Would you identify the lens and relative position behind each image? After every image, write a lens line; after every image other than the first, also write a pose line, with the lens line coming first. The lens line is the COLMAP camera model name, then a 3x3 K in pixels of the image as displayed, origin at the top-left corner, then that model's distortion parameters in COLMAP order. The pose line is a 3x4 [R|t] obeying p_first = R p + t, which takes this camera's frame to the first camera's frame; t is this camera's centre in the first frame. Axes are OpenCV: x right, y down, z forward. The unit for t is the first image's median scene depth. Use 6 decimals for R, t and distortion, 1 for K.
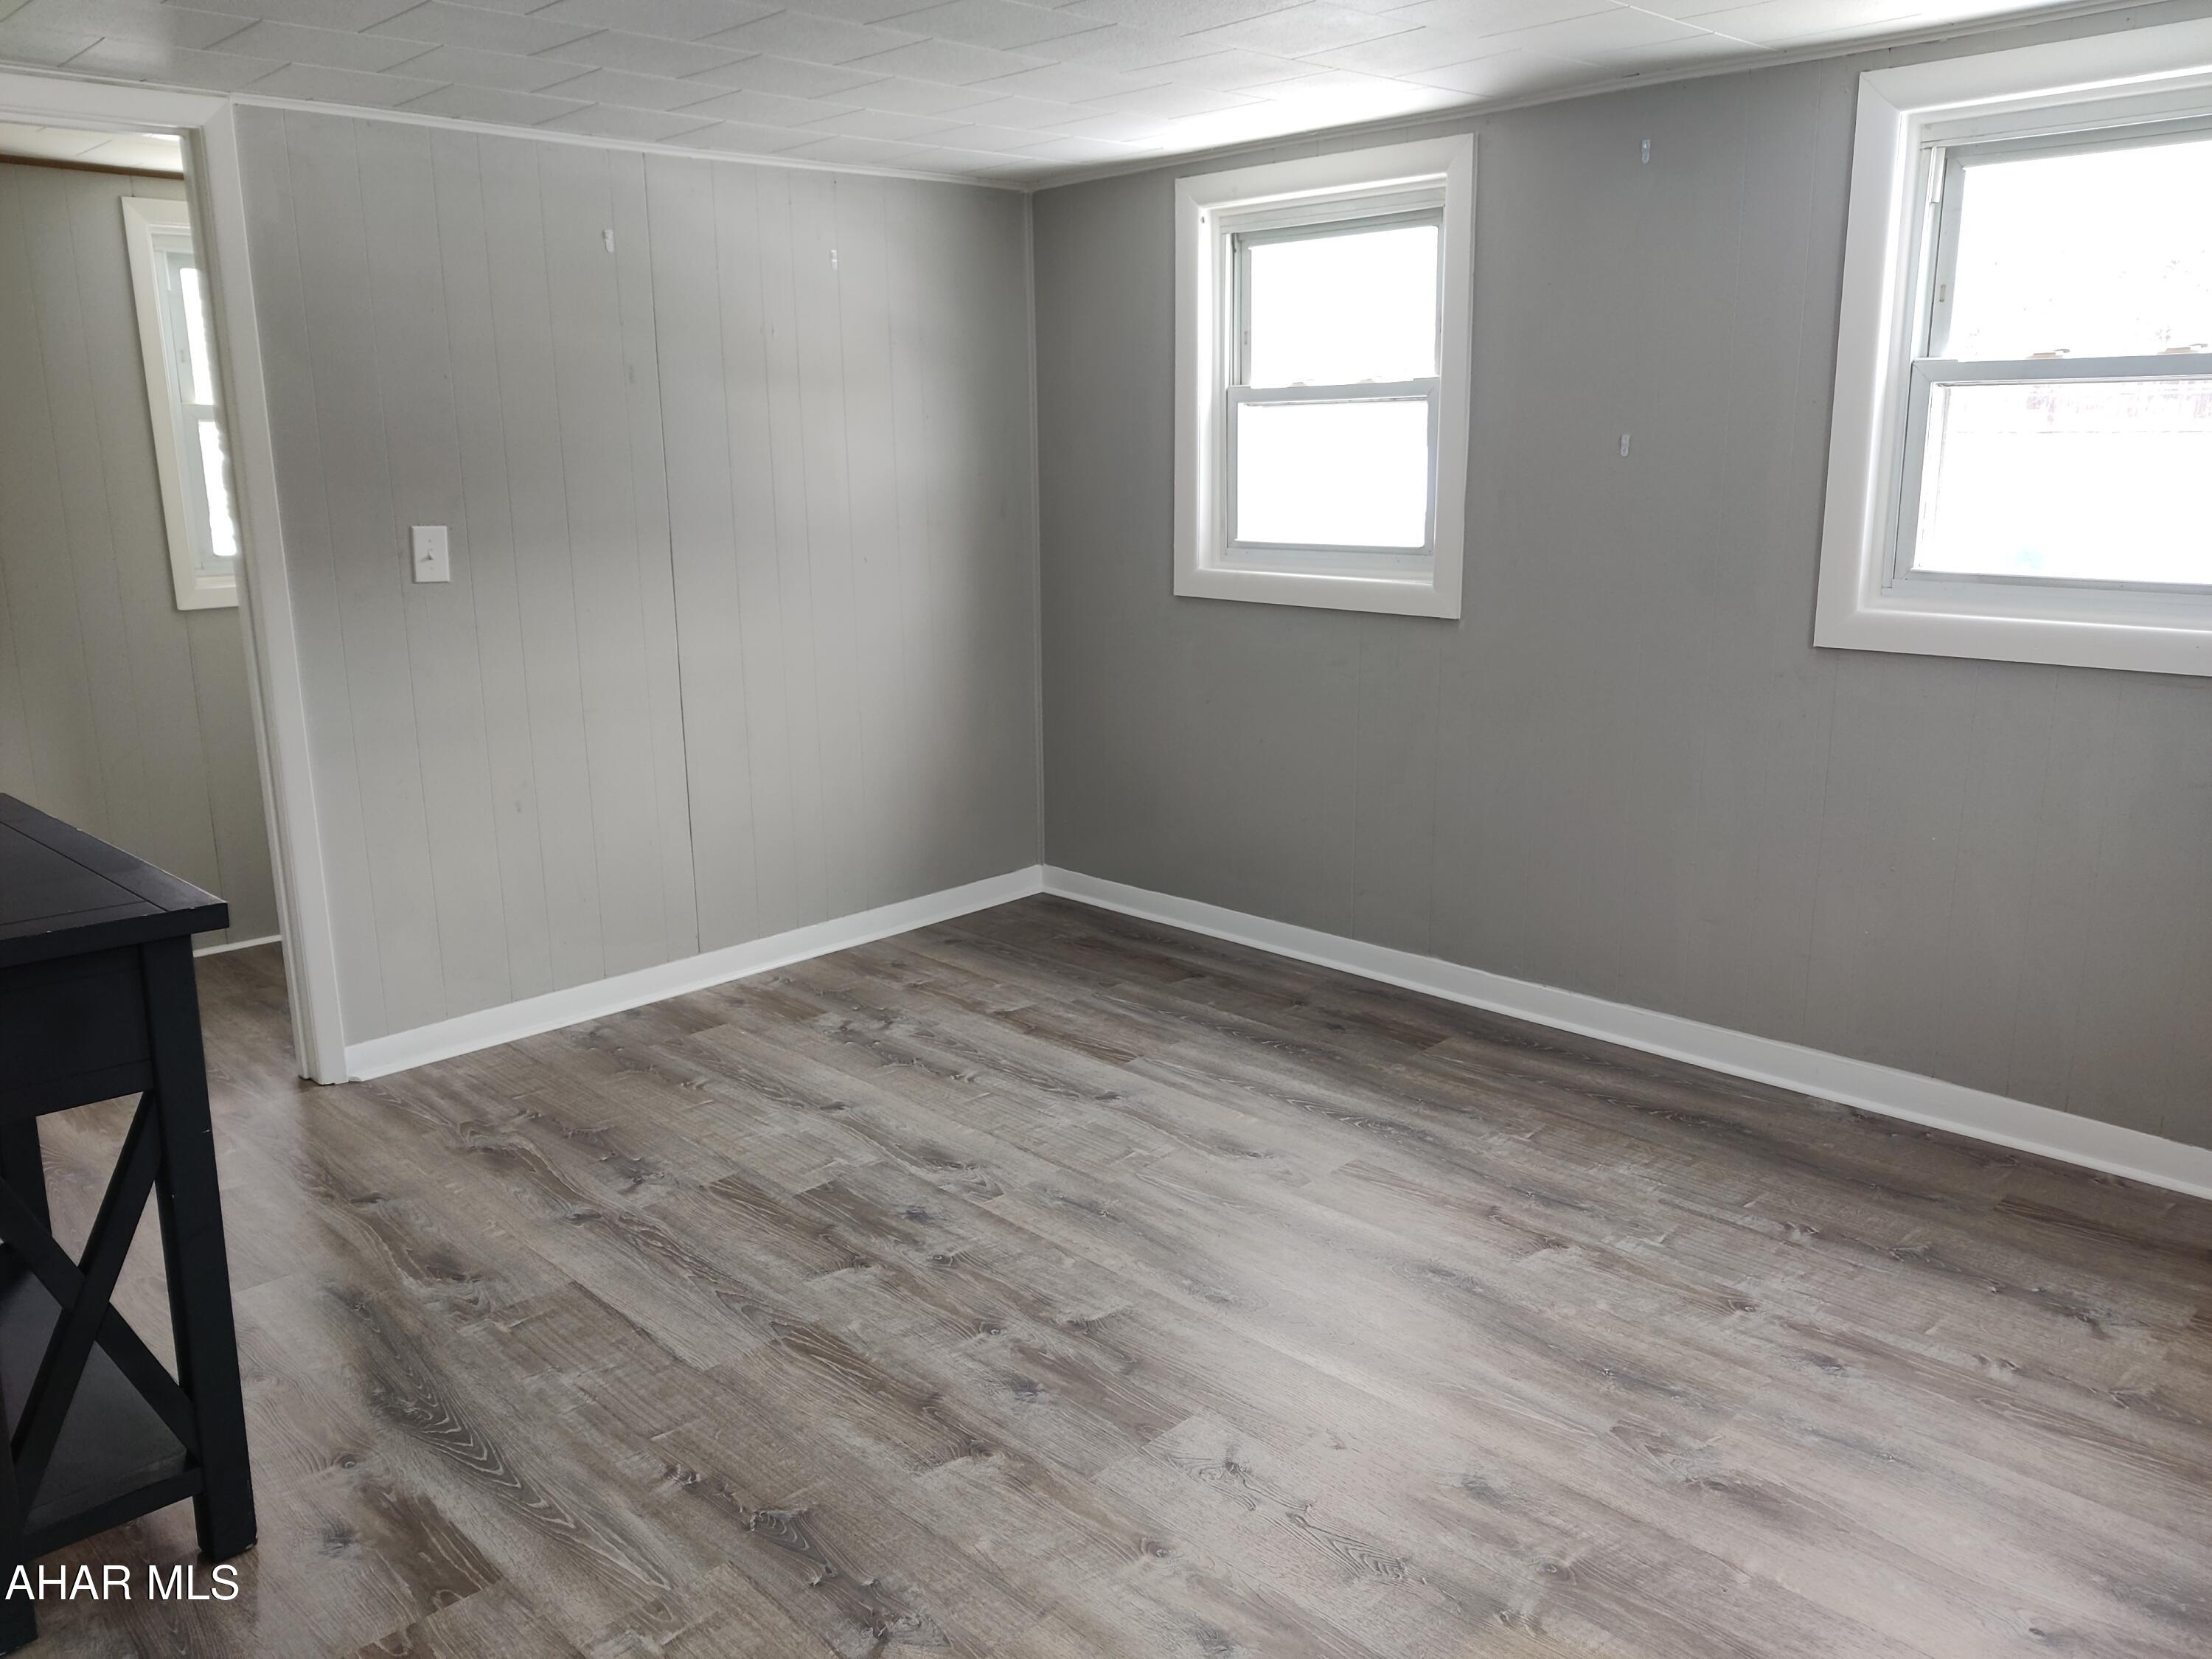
lens RADIAL K [[1668.8, 0, 1122.2], [0, 1668.8, 841.8], [0, 0, 1]] dist [0.032750, -0.060741]
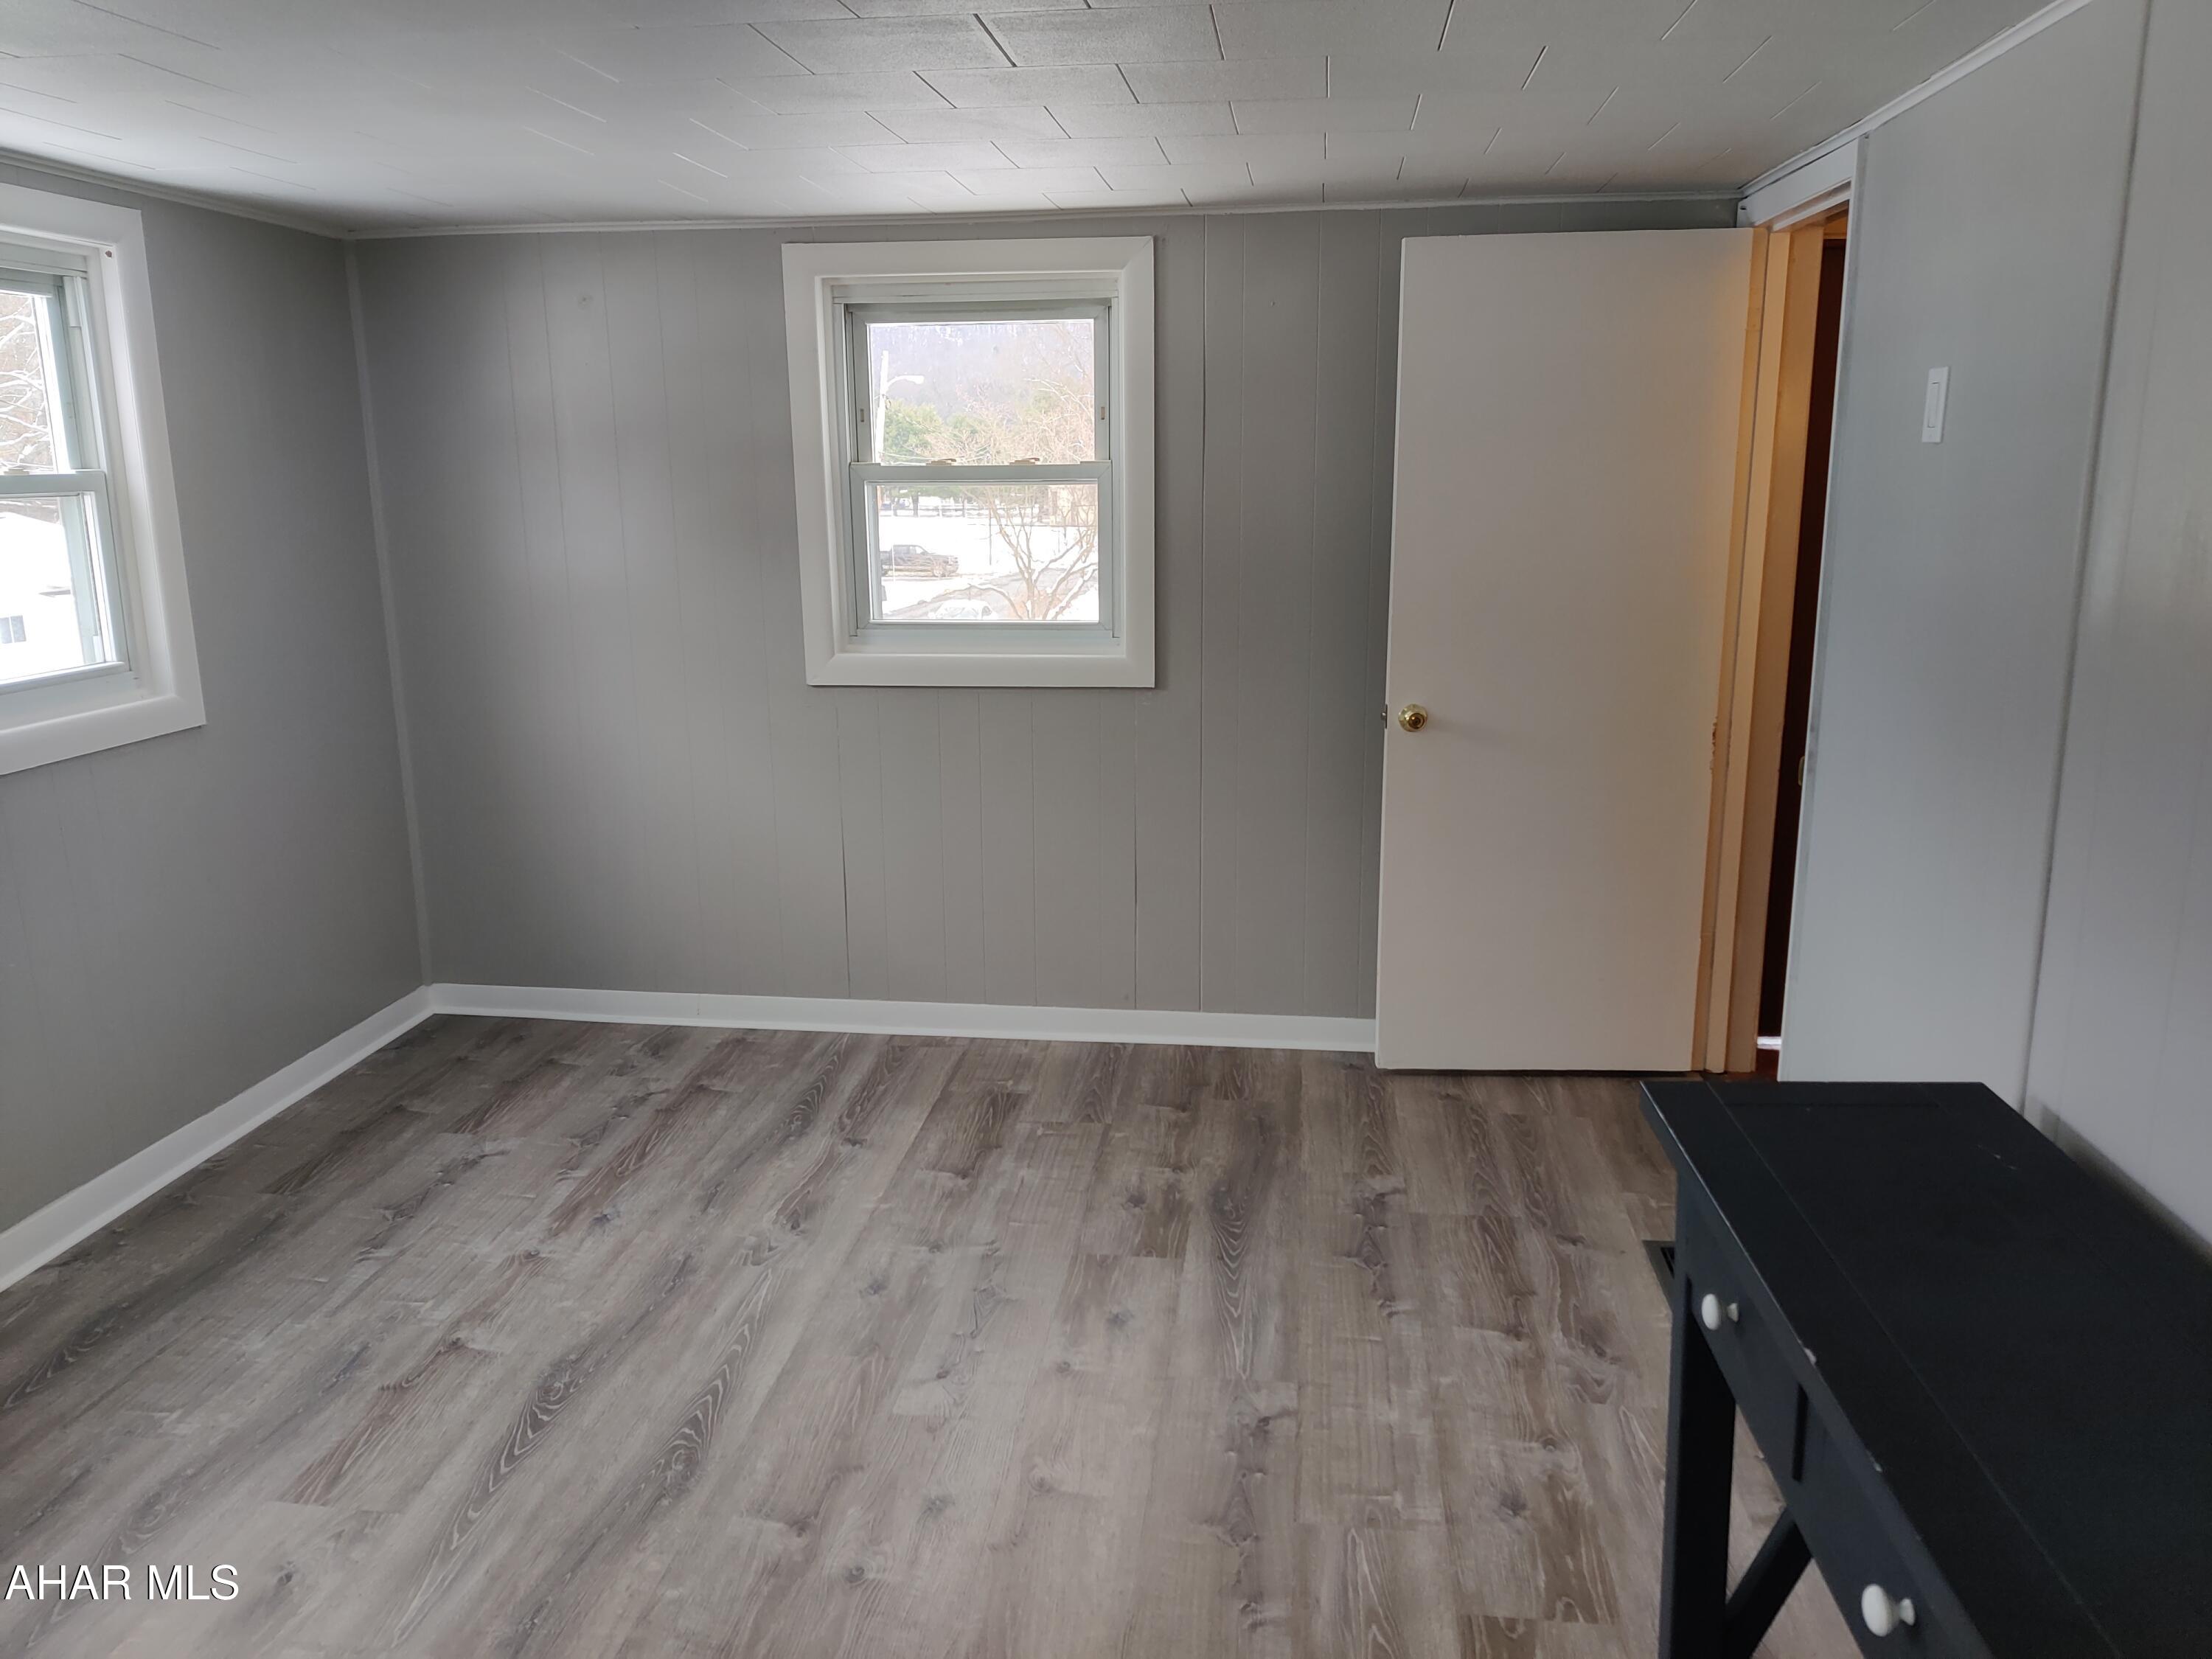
lens RADIAL K [[1668.8, 0, 1120.6], [0, 1668.8, 820.7], [0, 0, 1]] dist [0.032750, -0.060741]
pose [[-0.617541, -0.146987, 0.772682, -0.889151], [0.207025, 0.917367, 0.339968, -0.378066], [-0.758804, 0.369909, -0.536082, 1.403398]]
